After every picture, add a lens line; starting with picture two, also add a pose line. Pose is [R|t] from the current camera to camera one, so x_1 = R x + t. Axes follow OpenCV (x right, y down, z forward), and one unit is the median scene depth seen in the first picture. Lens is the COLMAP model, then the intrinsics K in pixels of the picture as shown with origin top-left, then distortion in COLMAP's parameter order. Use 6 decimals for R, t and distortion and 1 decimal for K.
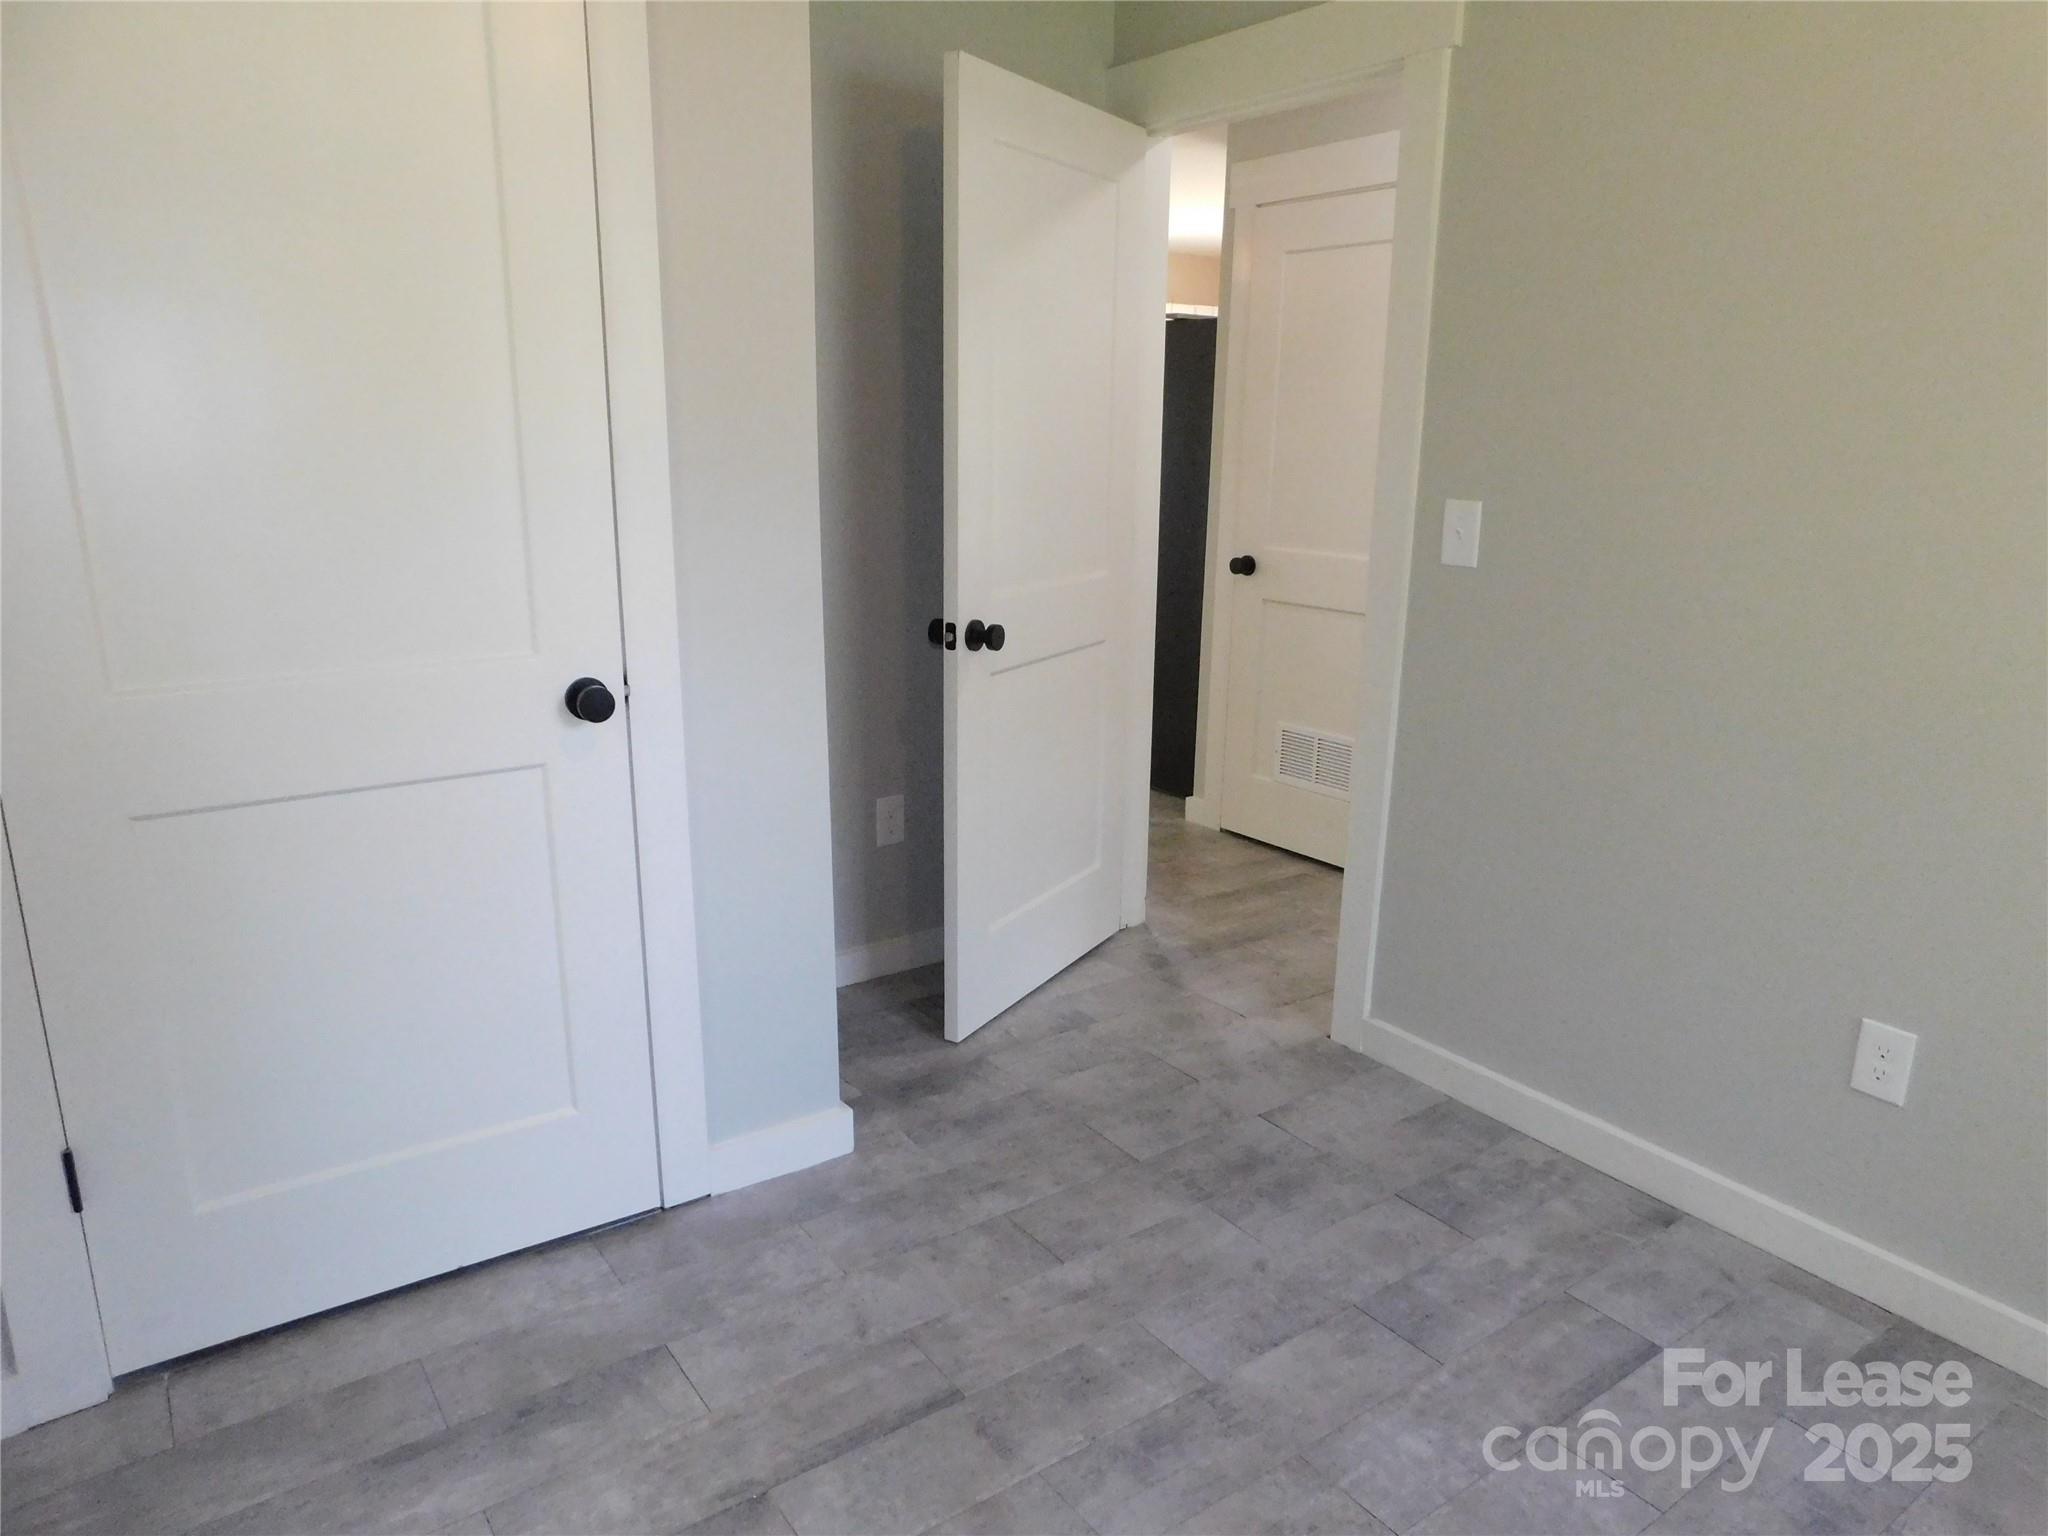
lens RADIAL K [[1357.2, 0, 1028.2], [0, 1357.2, 777.5], [0, 0, 1]] dist [-0.063367, 0.055962]
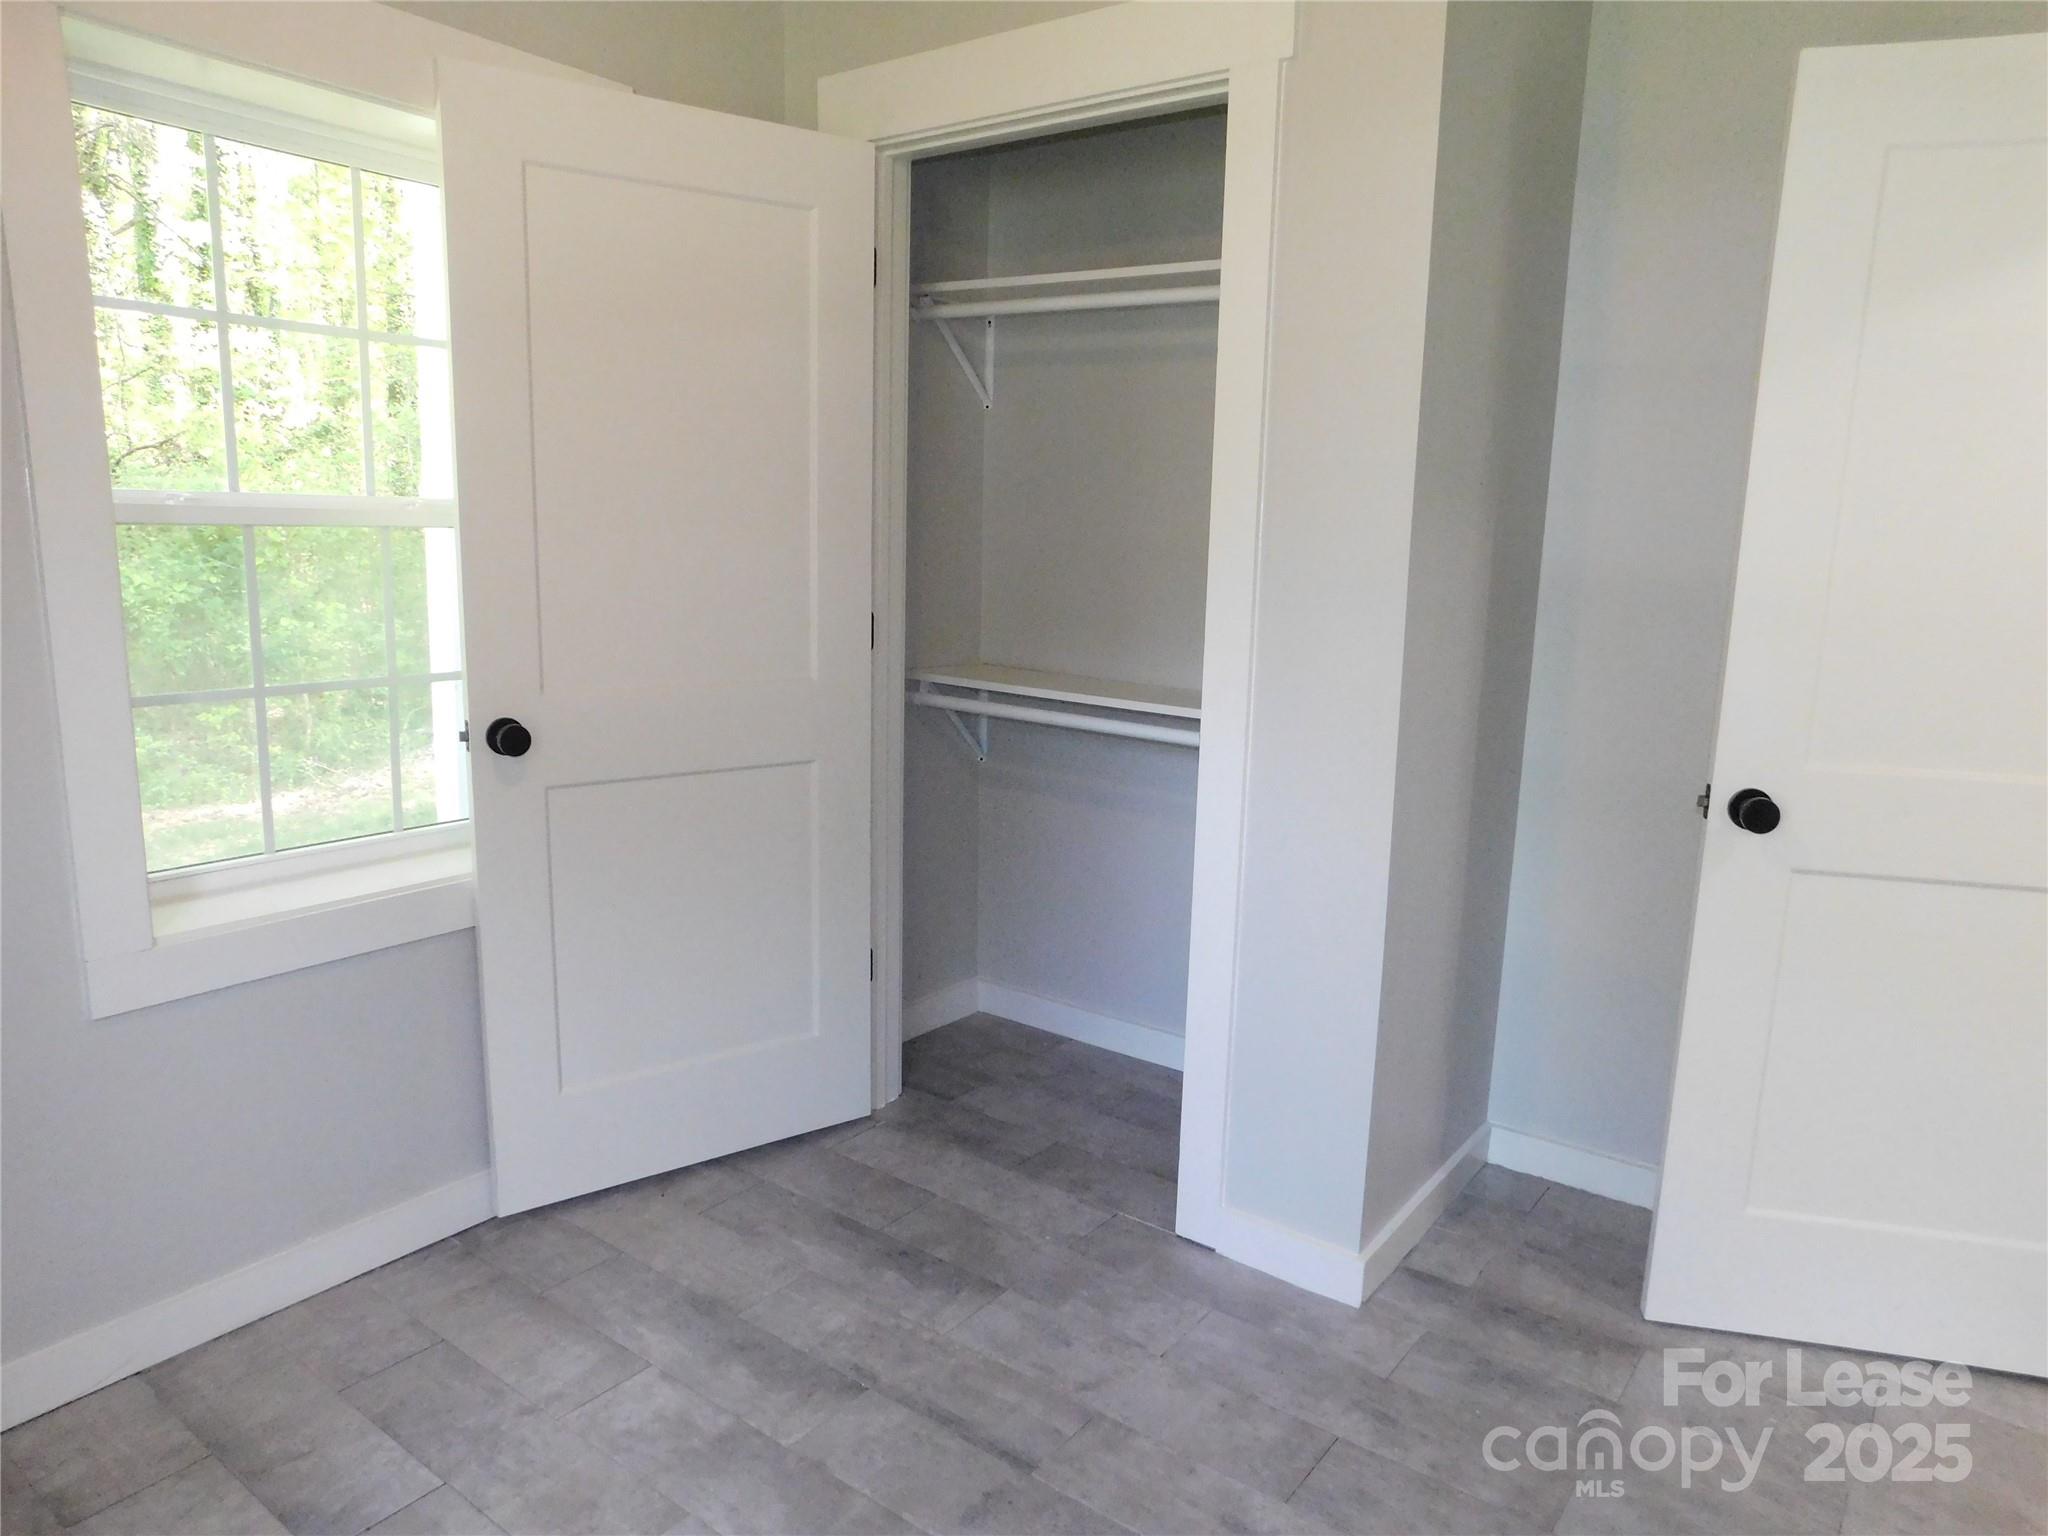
lens RADIAL K [[1357.2, 0, 1028.2], [0, 1357.2, 777.5], [0, 0, 1]] dist [-0.063367, 0.055962]
pose [[0.303315, 0.185203, -0.934719, 0.752255], [-0.267530, 0.958028, 0.103008, -0.129978], [0.914564, 0.218822, 0.340131, 0.524344]]
